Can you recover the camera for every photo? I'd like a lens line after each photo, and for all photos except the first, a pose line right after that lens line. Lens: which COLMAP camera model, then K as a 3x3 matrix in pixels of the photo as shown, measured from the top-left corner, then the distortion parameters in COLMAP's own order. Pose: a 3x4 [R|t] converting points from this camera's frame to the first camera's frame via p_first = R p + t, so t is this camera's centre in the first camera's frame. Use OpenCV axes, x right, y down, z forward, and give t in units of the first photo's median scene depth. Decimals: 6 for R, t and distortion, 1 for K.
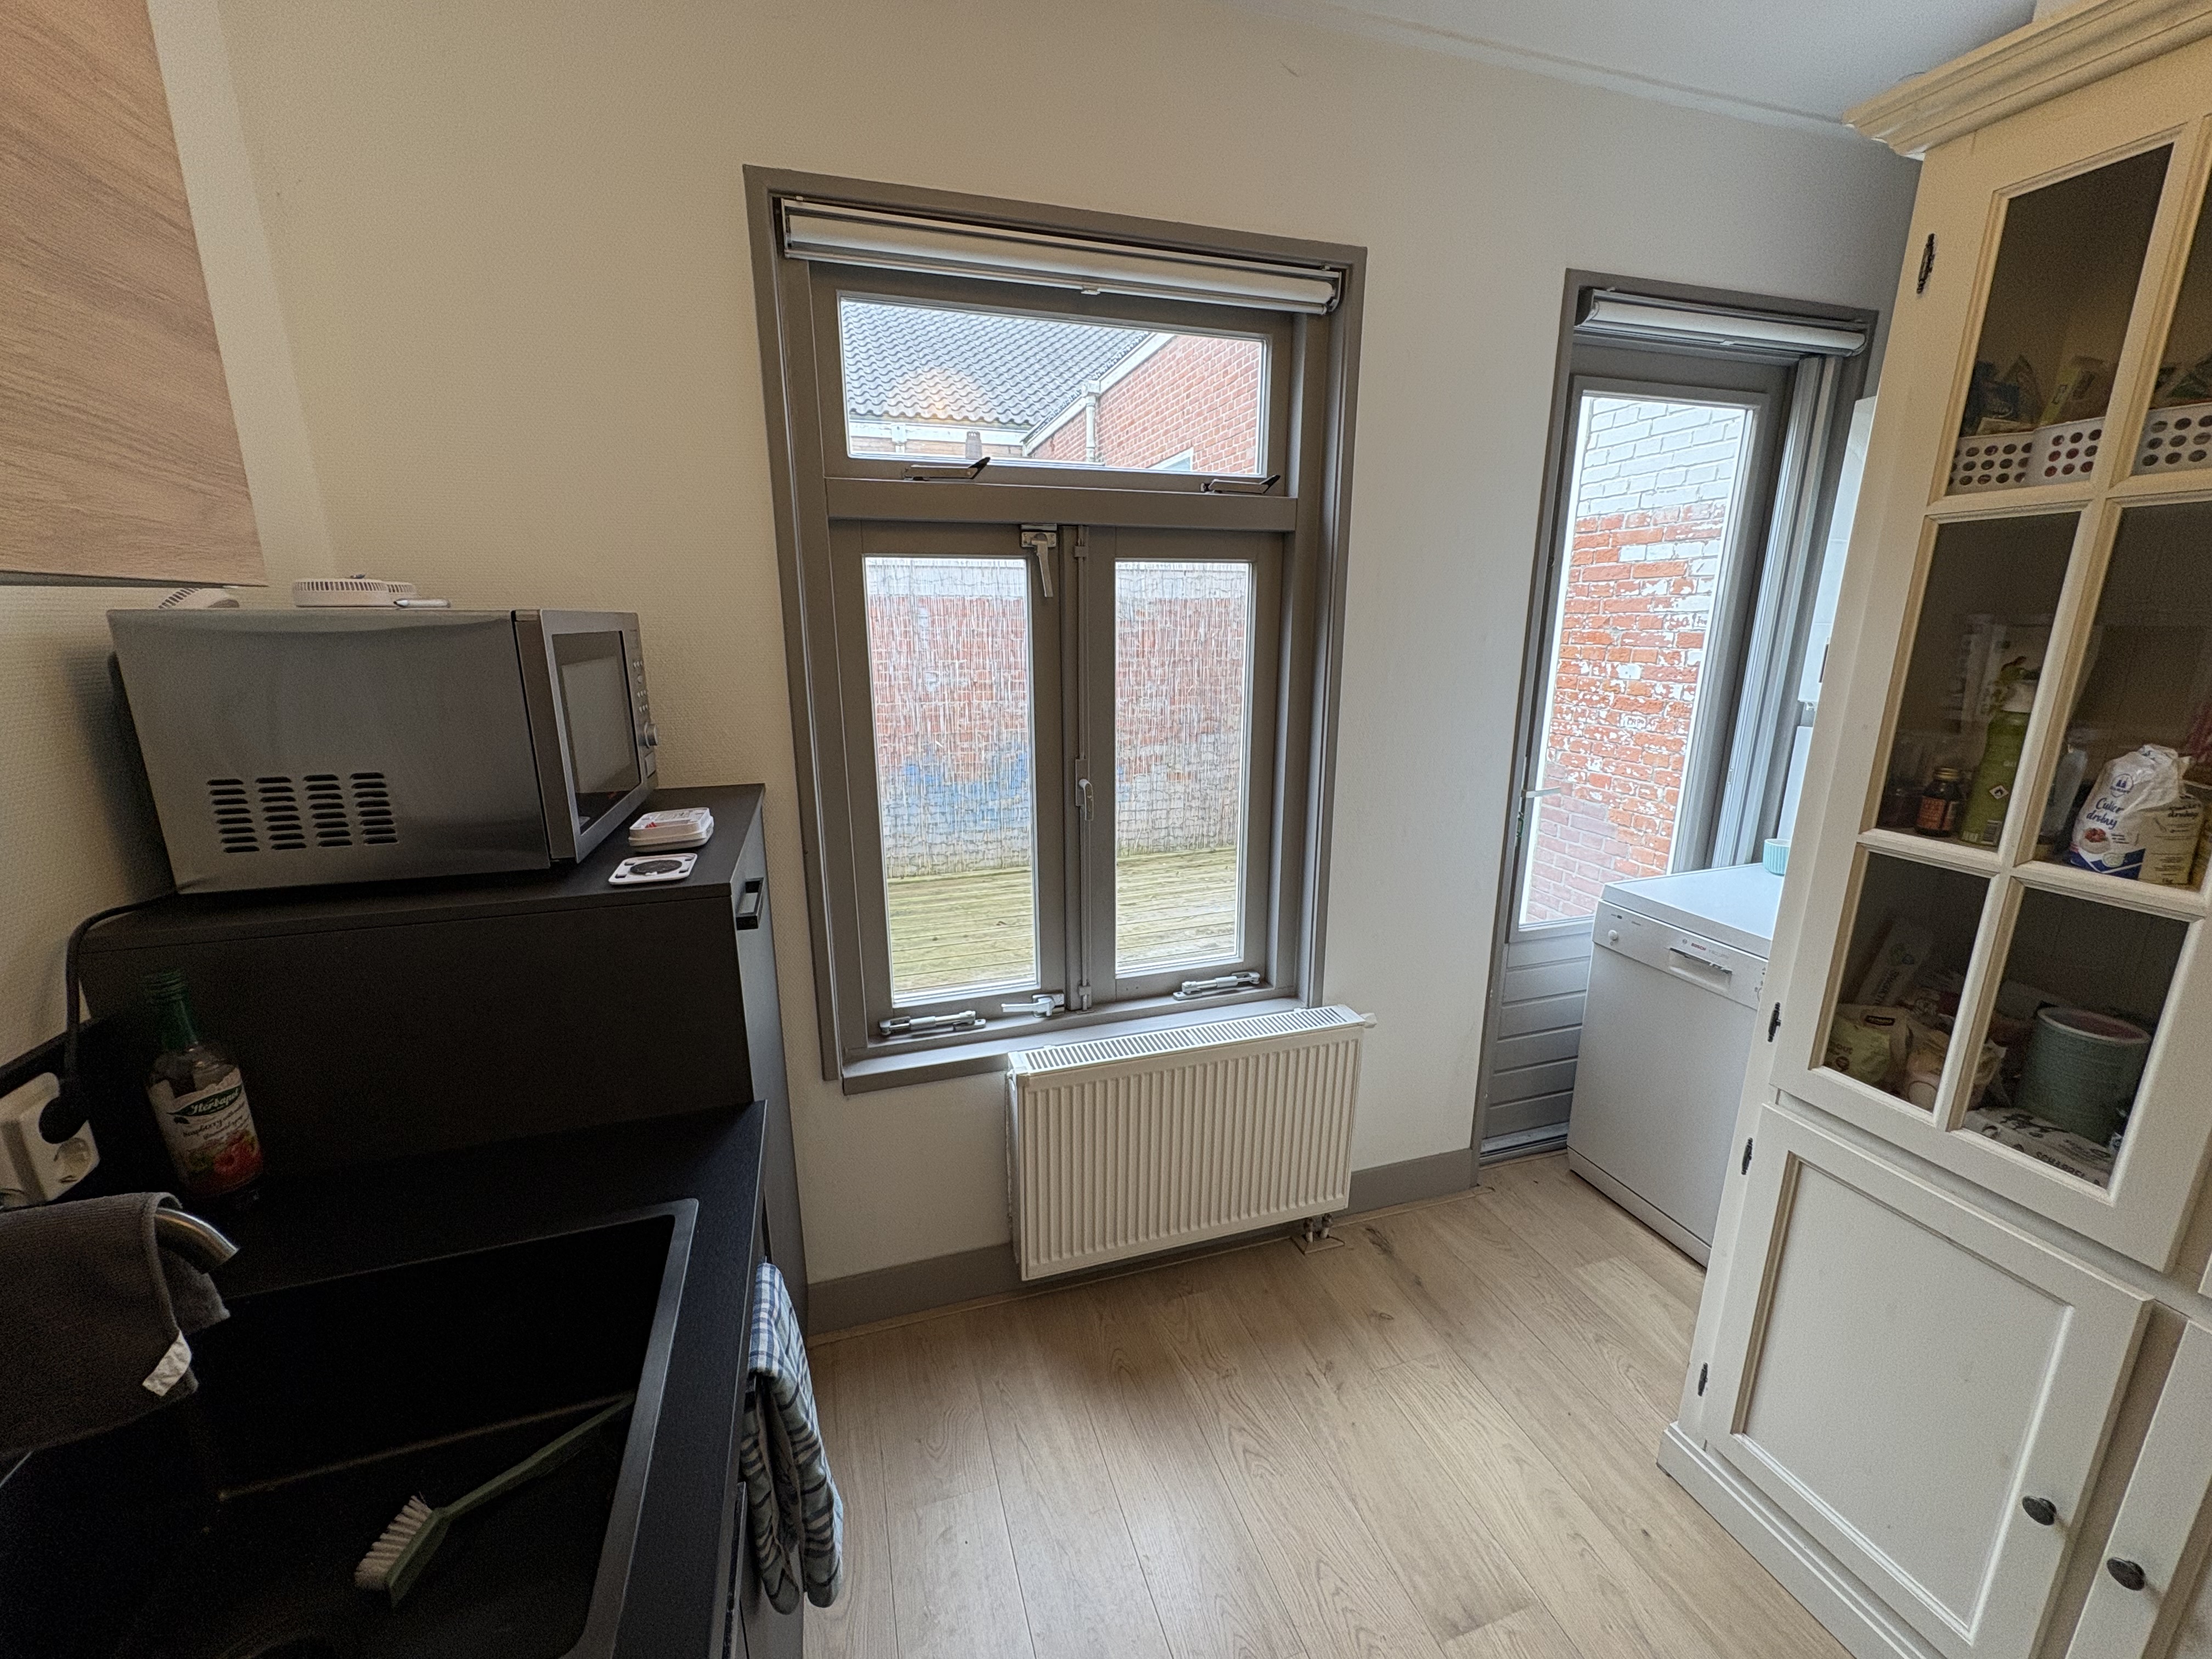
lens RADIAL K [[882.3, 0, 1108.1], [0, 882.3, 832.2], [0, 0, 1]] dist [-0.001230, -0.000008]
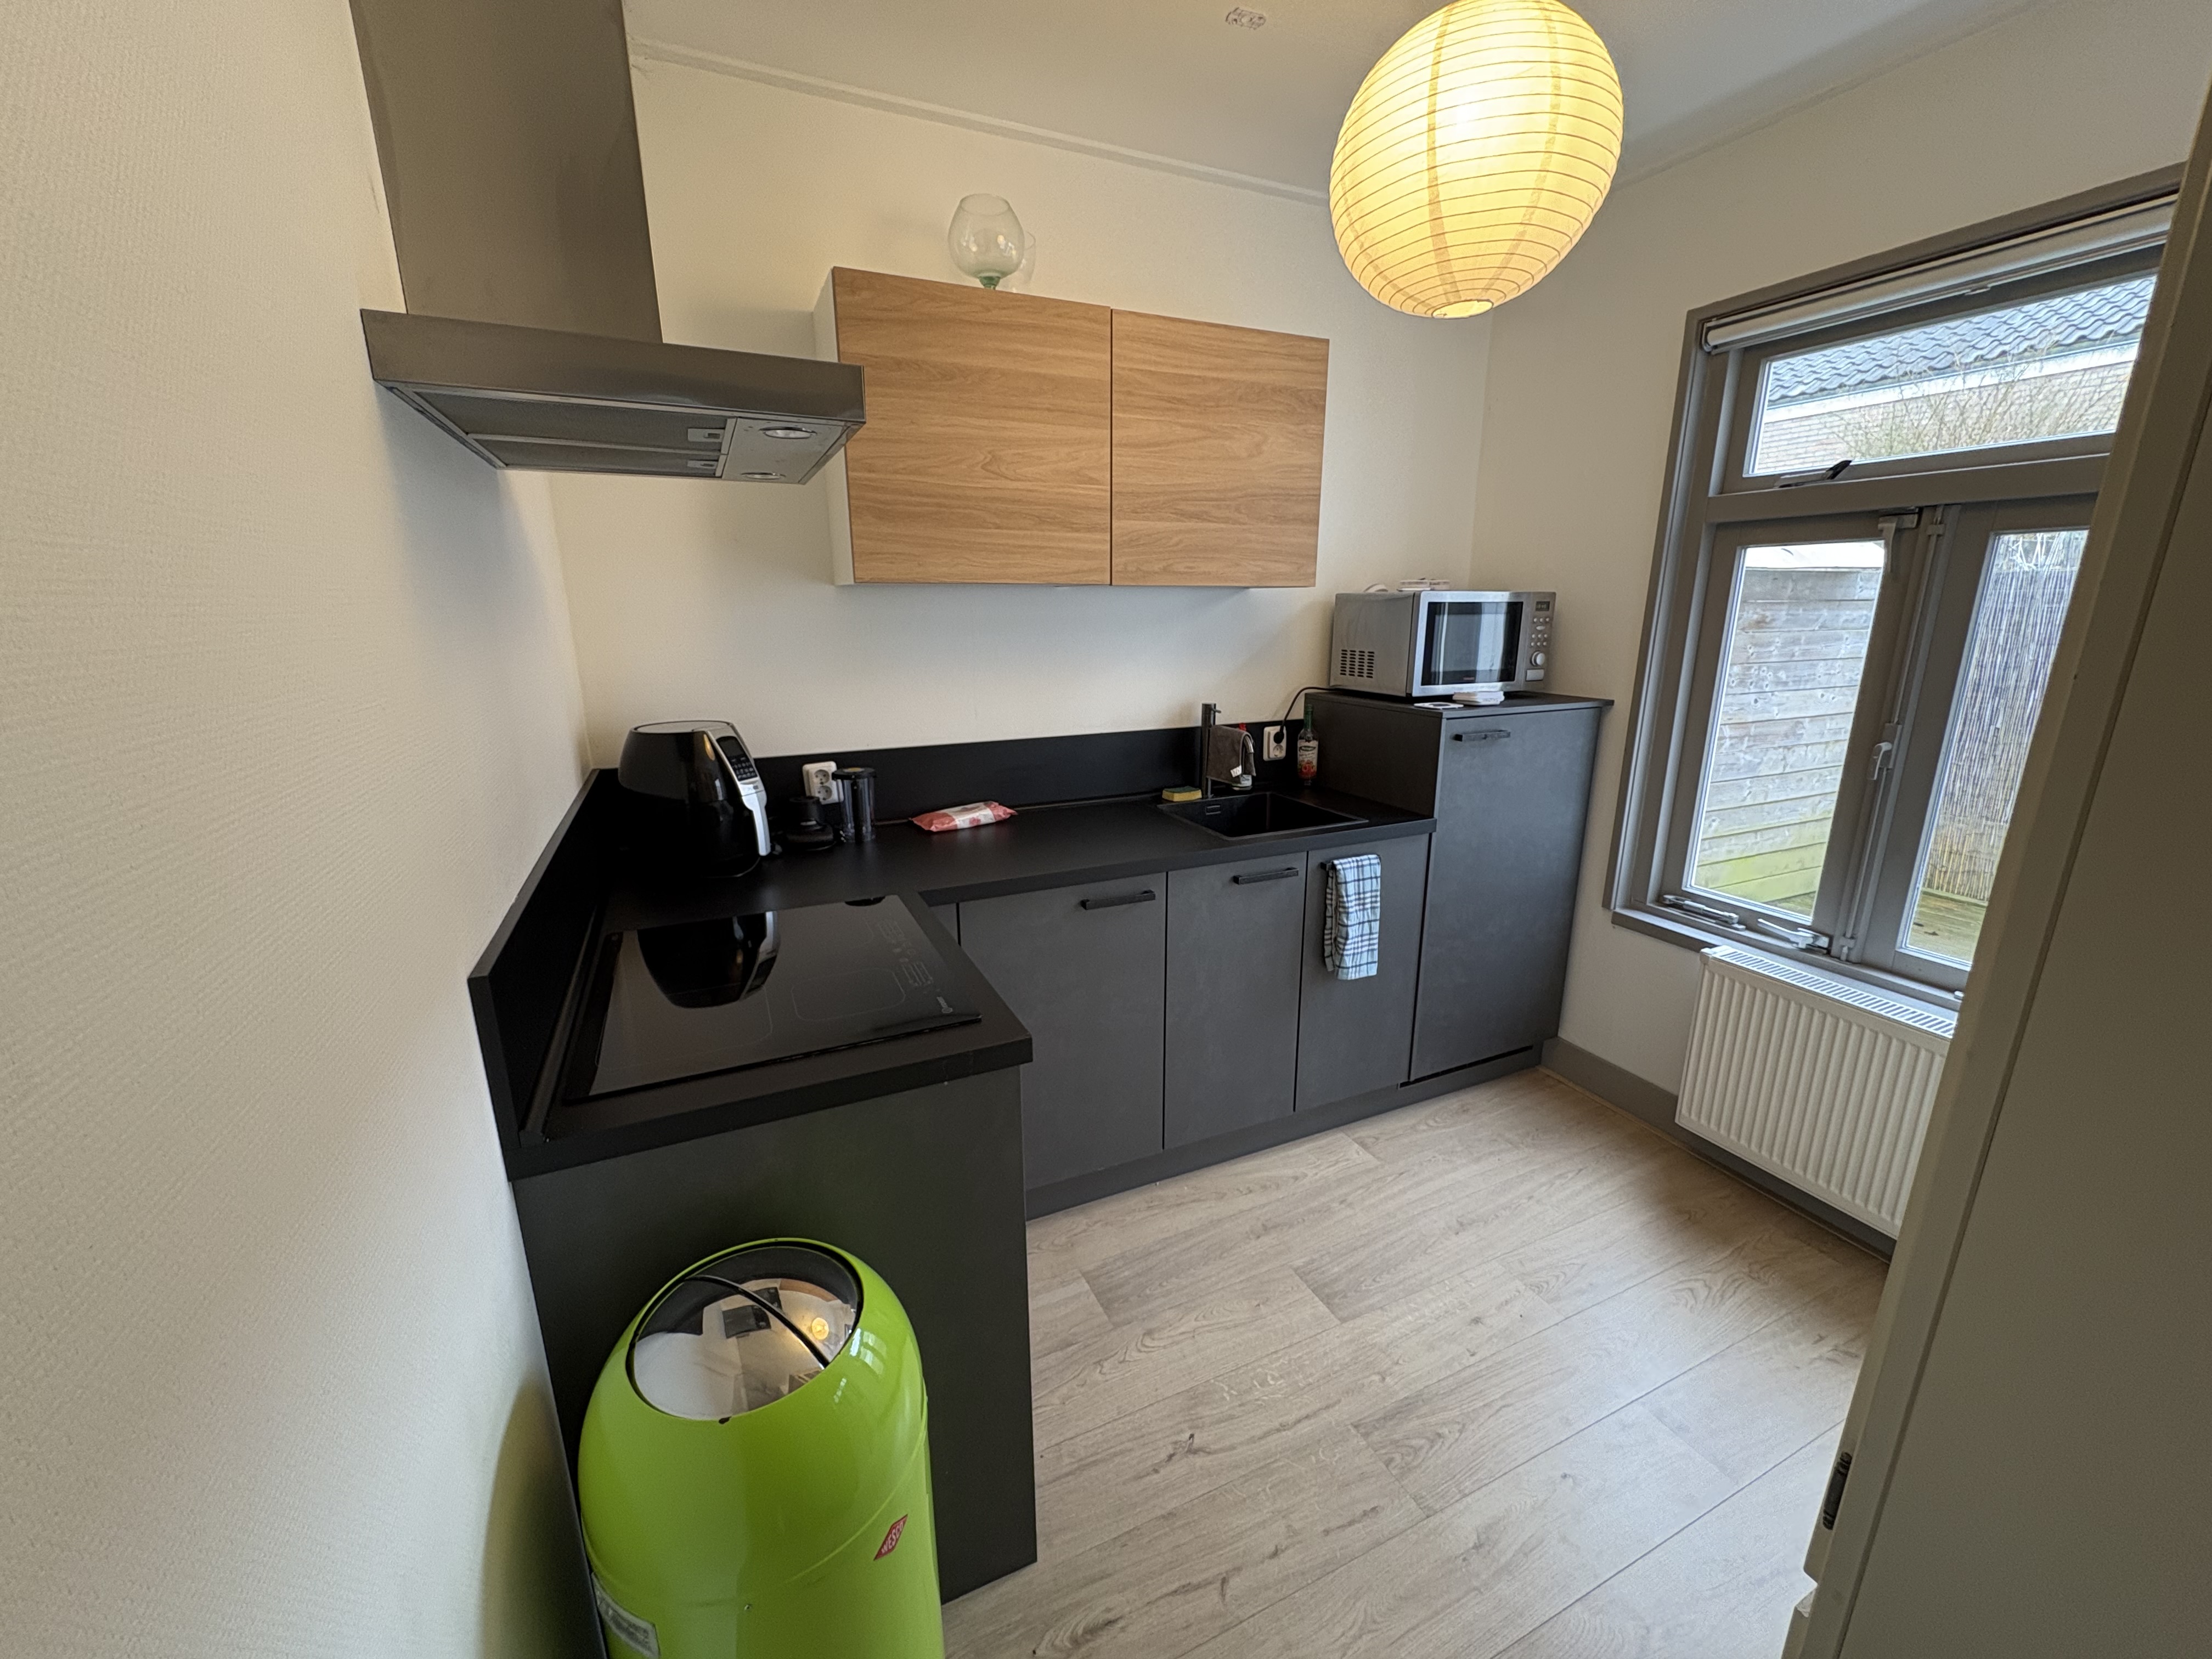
lens RADIAL K [[882.3, 0, 1110.3], [0, 882.3, 828.9], [0, 0, 1]] dist [-0.001230, -0.000008]
pose [[0.114633, 0.247372, -0.962116, 0.989086], [-0.231795, 0.948427, 0.216235, 0.028585], [0.965987, 0.198226, 0.166060, -0.077714]]
